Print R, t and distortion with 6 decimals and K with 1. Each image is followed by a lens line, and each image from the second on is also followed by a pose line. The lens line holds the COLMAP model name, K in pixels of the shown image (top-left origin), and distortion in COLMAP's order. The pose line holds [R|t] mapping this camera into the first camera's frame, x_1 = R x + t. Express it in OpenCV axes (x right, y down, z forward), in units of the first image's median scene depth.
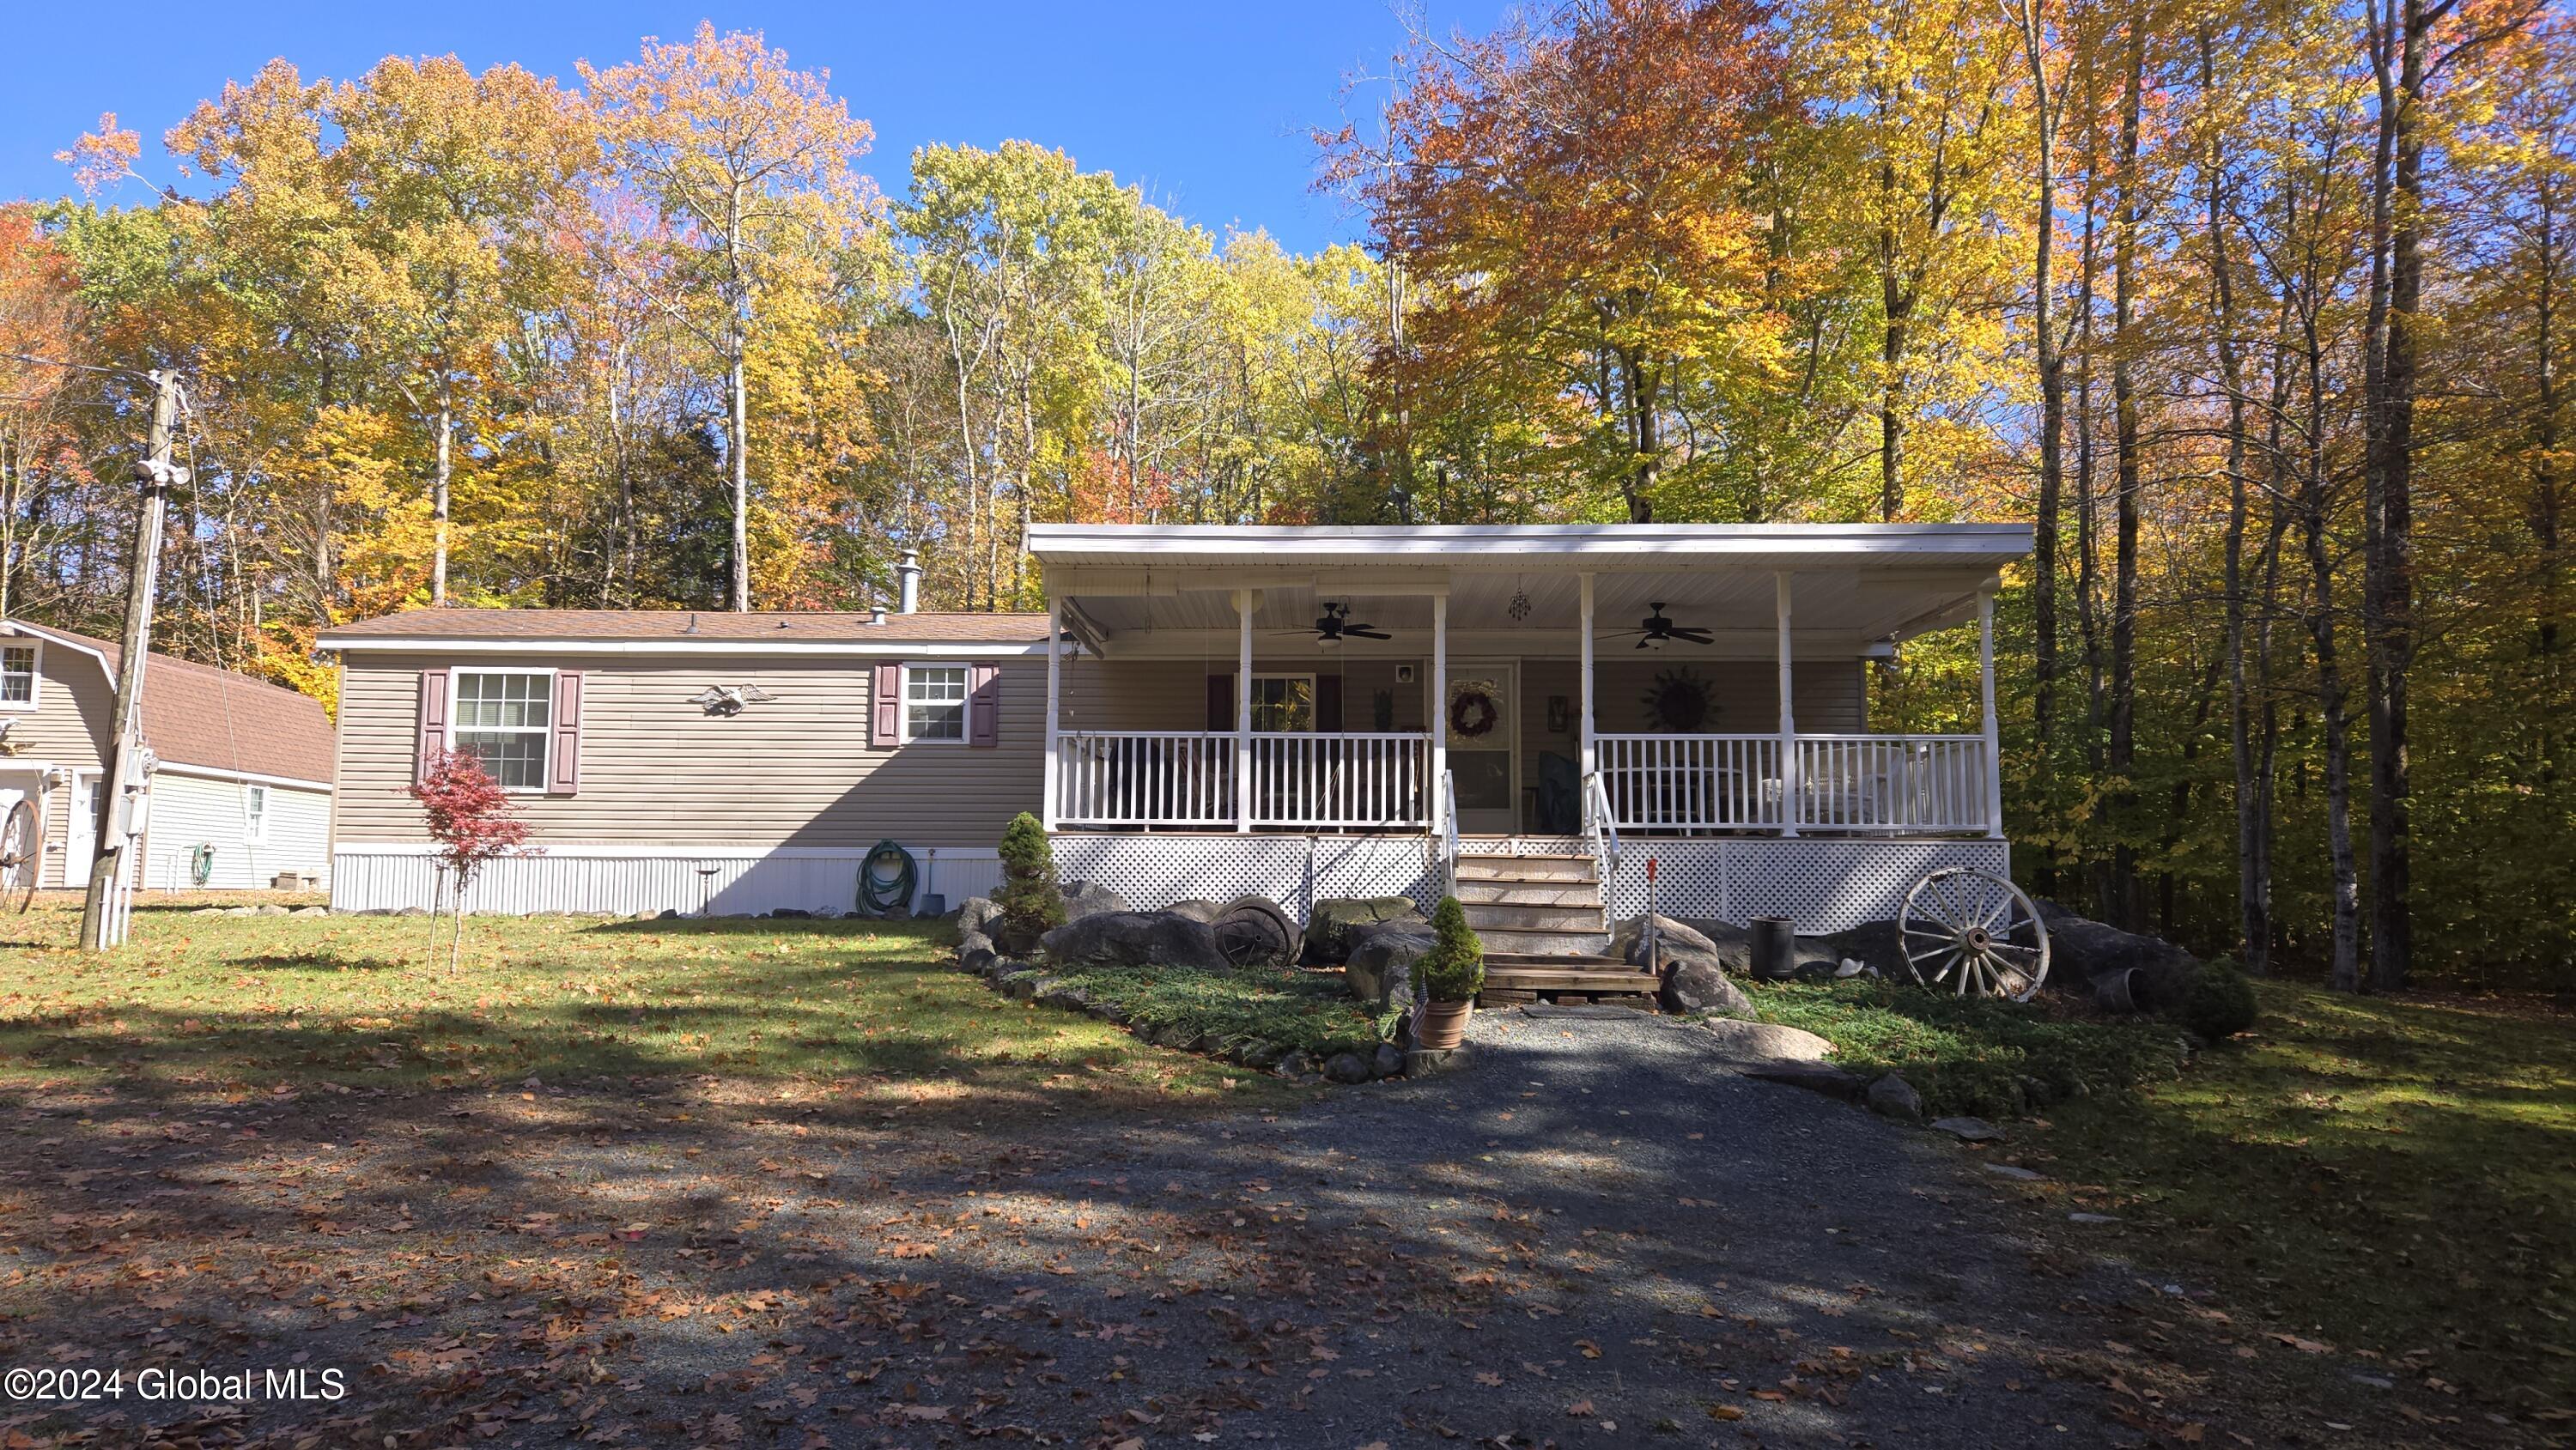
lens RADIAL K [[1727.2, 0, 1289.0], [0, 1727.2, 744.2], [0, 0, 1]] dist [0.129923, -0.000890]
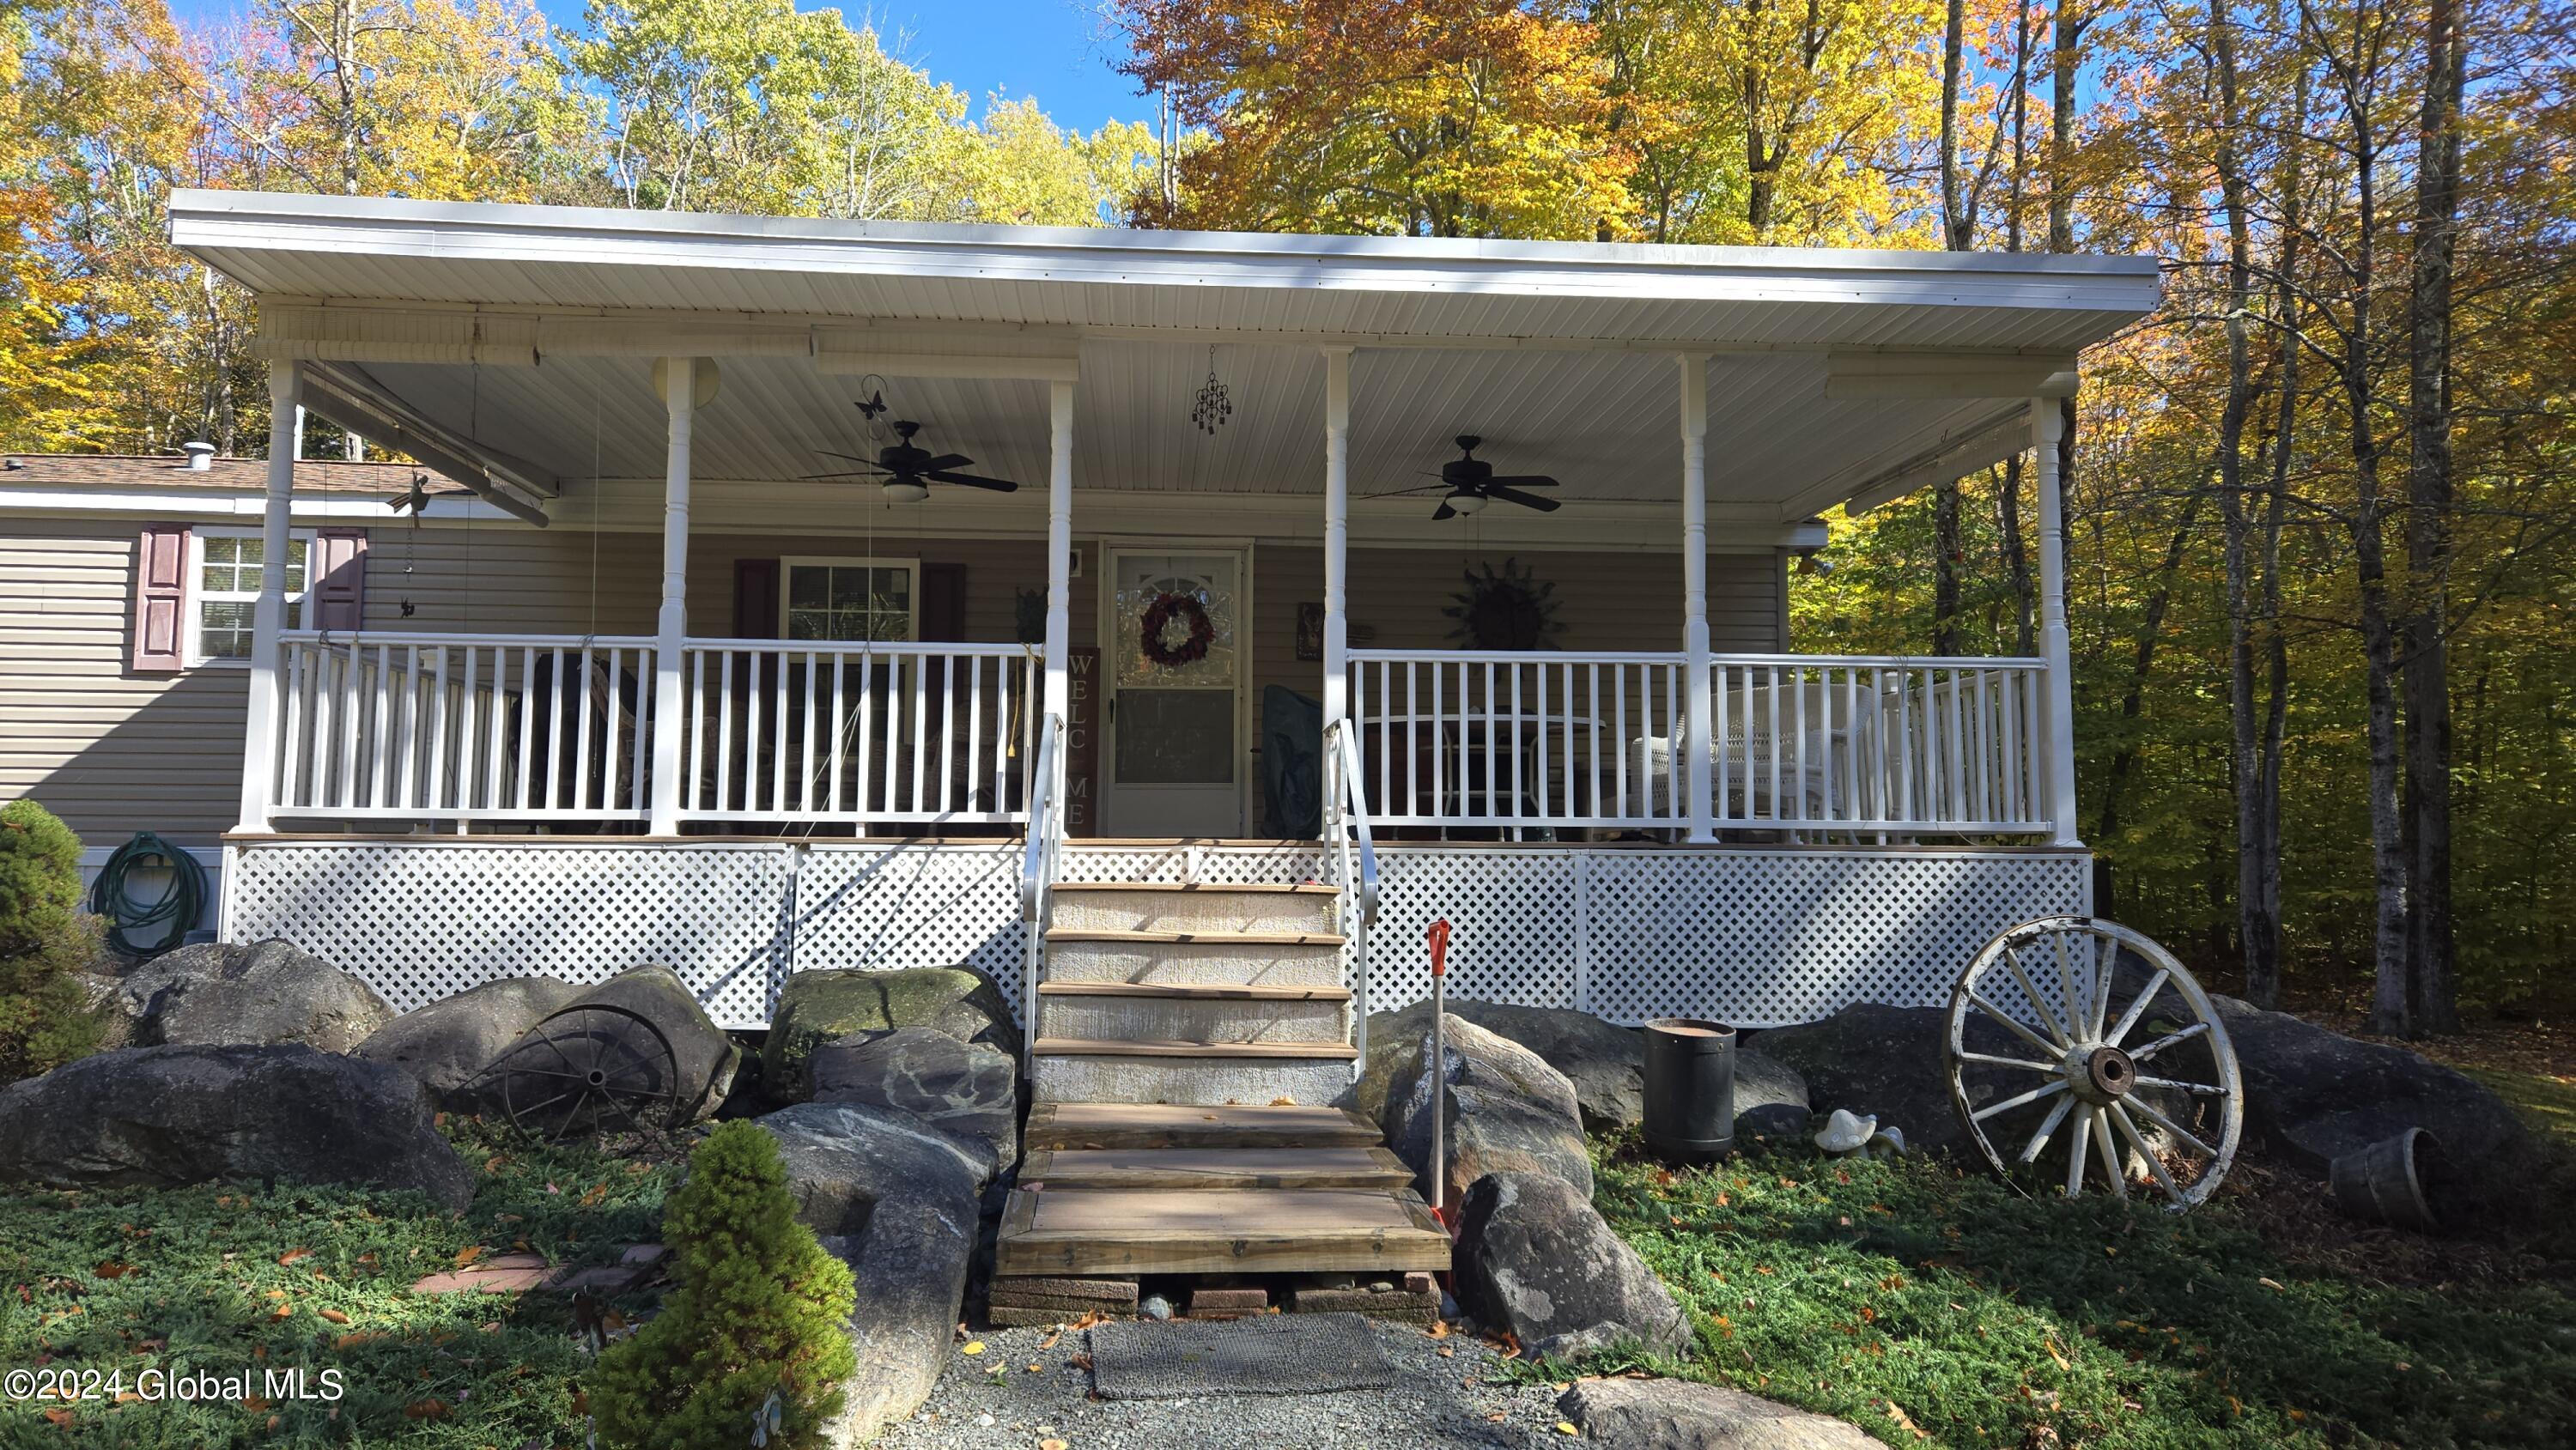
lens RADIAL K [[1727.2, 0, 1292.5], [0, 1727.2, 736.0], [0, 0, 1]] dist [0.129923, -0.000890]
pose [[0.994666, 0.006939, 0.102915, 0.104180], [-0.008749, 0.999815, 0.017152, 0.011630], [-0.102777, -0.017961, 0.994542, 0.471122]]
